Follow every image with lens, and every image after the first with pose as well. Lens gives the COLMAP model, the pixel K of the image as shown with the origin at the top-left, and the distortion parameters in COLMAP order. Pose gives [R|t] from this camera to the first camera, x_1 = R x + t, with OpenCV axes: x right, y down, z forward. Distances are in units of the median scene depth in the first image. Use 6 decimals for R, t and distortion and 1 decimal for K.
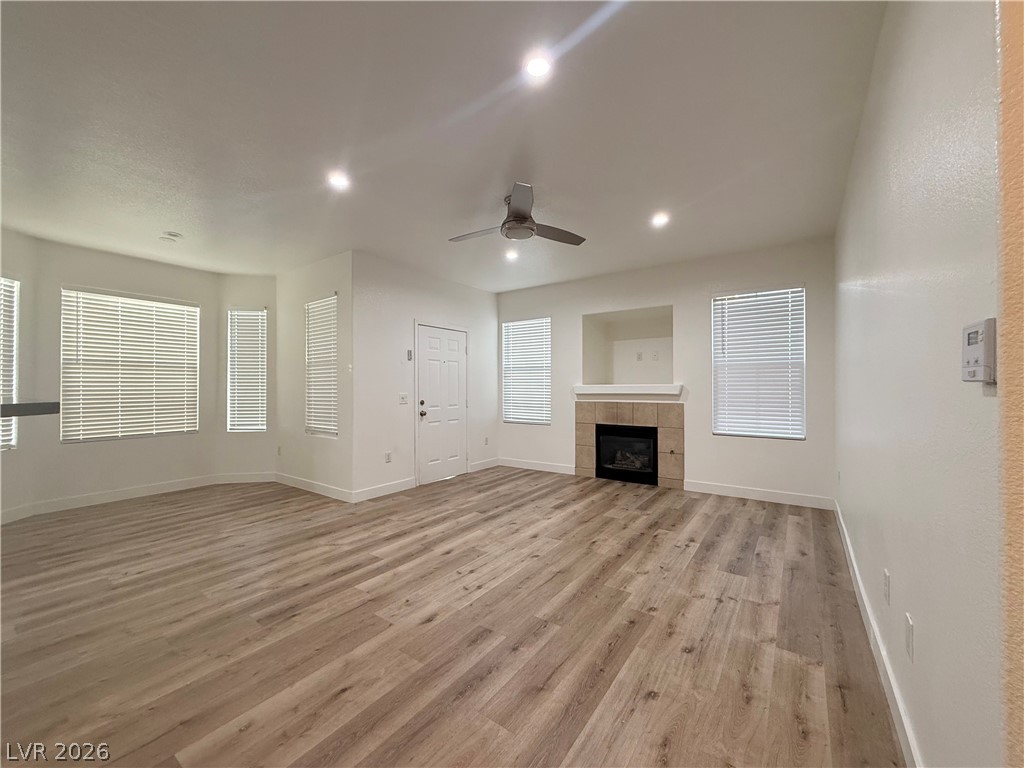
lens RADIAL K [[405.6, 0, 507.4], [0, 405.6, 388.8], [0, 0, 1]] dist [0.000588, 0.000068]
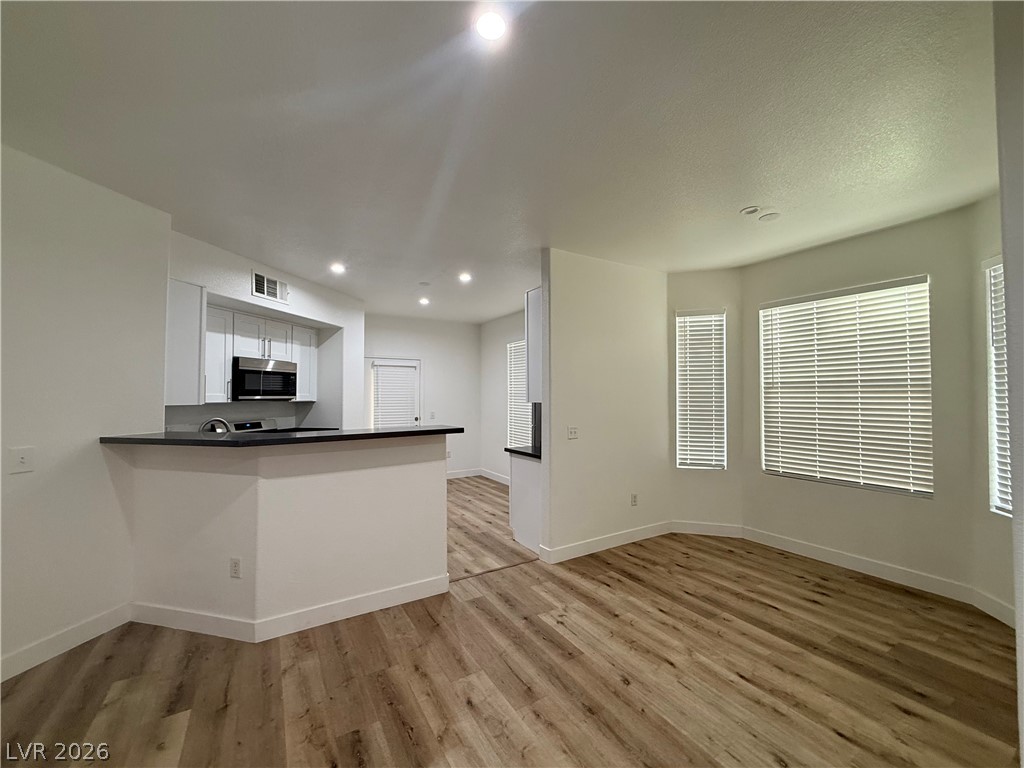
lens RADIAL K [[405.6, 0, 507.5], [0, 405.6, 386.7], [0, 0, 1]] dist [0.000588, 0.000068]
pose [[-0.395493, -0.016666, -0.918318, 0.009170], [0.000443, 0.999832, -0.018336, -0.054607], [0.918469, -0.007658, -0.395419, 0.923336]]
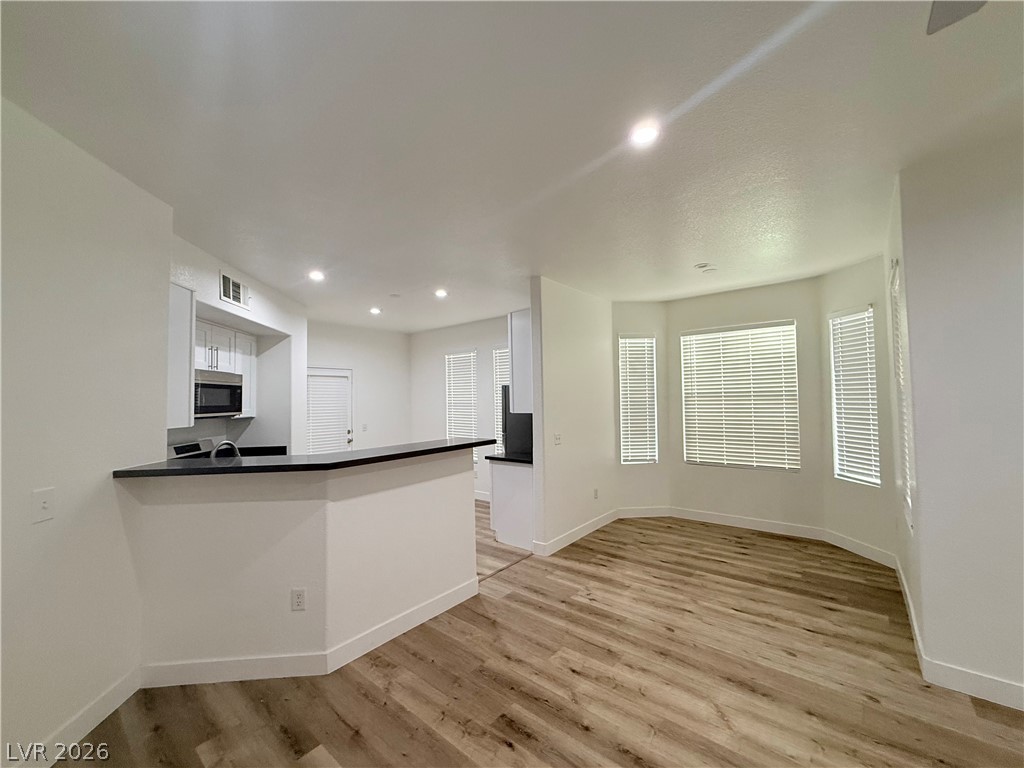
lens RADIAL K [[405.6, 0, 509.0], [0, 405.6, 387.9], [0, 0, 1]] dist [0.000588, 0.000068]
pose [[-0.072687, -0.025659, -0.997025, 0.172025], [0.015627, 0.999517, -0.026862, -0.073557], [0.997232, -0.017533, -0.072251, 0.631738]]
